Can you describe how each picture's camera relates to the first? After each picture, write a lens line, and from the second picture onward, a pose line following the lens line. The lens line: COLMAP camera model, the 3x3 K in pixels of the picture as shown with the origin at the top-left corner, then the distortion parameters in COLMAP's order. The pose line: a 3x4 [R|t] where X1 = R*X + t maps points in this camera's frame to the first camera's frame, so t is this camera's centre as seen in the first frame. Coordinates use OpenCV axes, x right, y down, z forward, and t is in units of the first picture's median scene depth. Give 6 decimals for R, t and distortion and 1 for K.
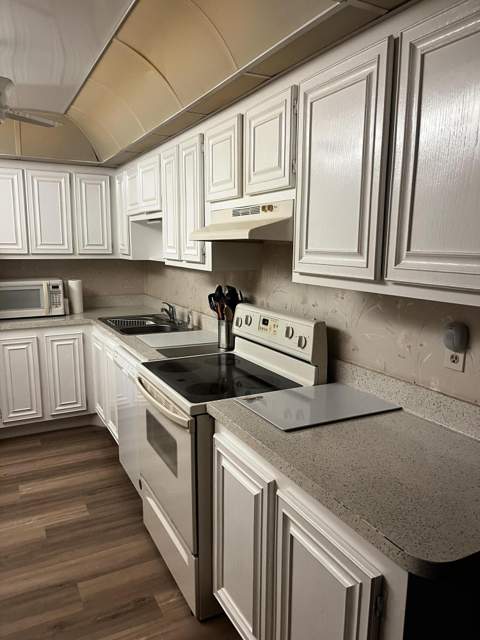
lens RADIAL K [[494.0, 0, 240.9], [0, 494.0, 330.3], [0, 0, 1]] dist [0.034156, -0.004283]
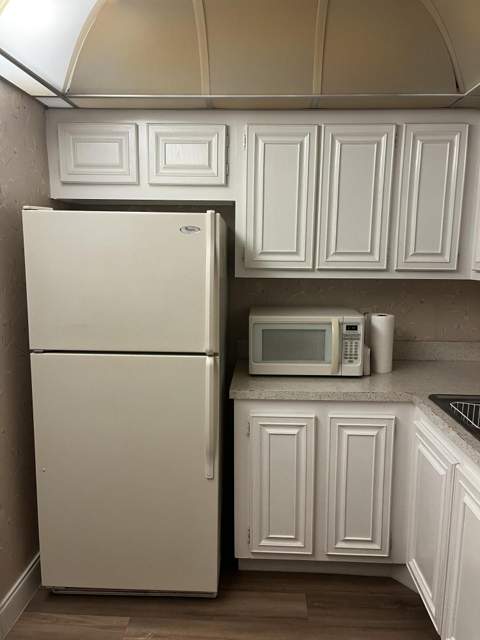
lens RADIAL K [[494.0, 0, 240.9], [0, 494.0, 330.3], [0, 0, 1]] dist [0.034156, -0.004283]
pose [[0.869263, 0.074495, -0.488705, -0.206634], [-0.086146, 0.996282, -0.001361, -0.072582], [0.486787, 0.043283, 0.872448, 0.441424]]
